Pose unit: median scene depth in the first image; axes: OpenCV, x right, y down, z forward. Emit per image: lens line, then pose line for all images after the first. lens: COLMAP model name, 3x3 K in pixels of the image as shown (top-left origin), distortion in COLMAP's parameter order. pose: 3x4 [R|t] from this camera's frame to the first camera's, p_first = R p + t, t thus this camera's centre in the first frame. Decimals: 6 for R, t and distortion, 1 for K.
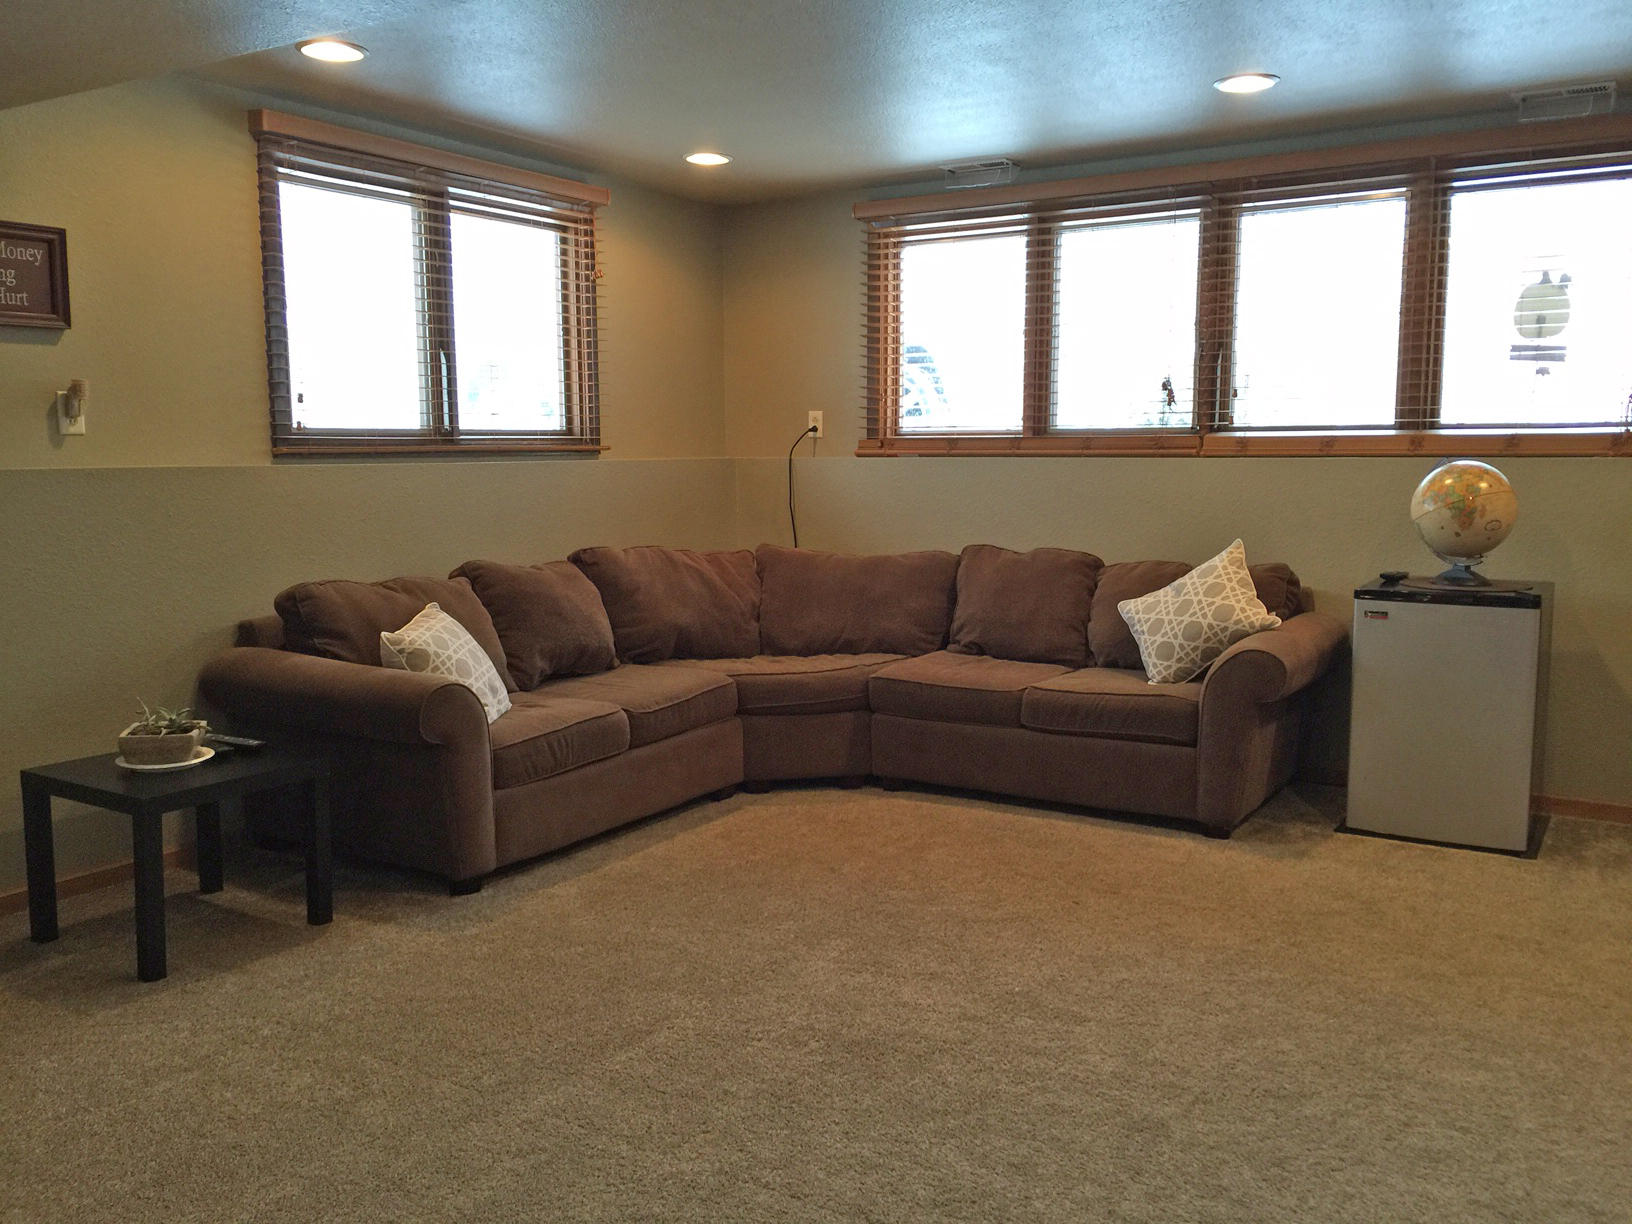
lens RADIAL K [[1404.6, 0, 844.1], [0, 1404.6, 613.3], [0, 0, 1]] dist [0.087649, -0.114678]
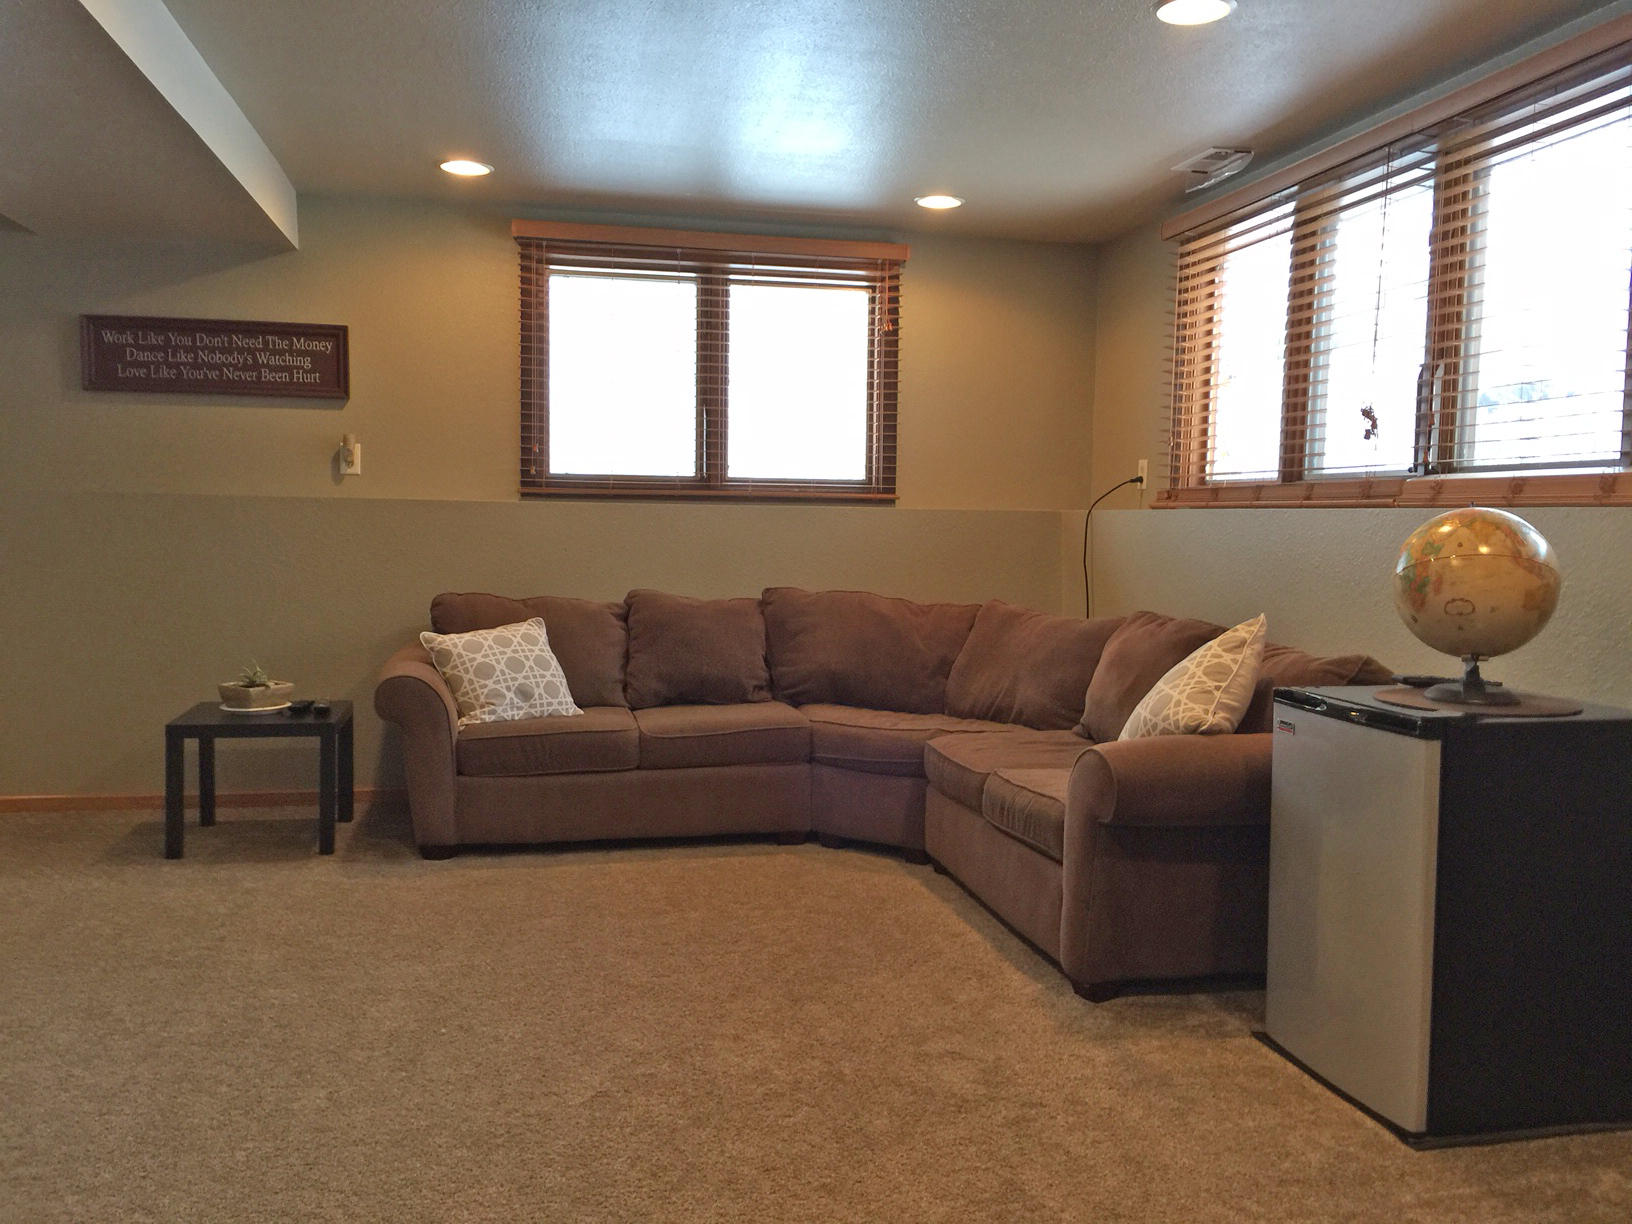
lens RADIAL K [[1404.6, 0, 839.9], [0, 1404.6, 608.5], [0, 0, 1]] dist [0.087649, -0.114678]
pose [[0.692539, 0.060938, -0.718802, 0.658411], [-0.105677, 0.994246, -0.017527, -0.019047], [0.713598, 0.088099, 0.694994, 0.337778]]
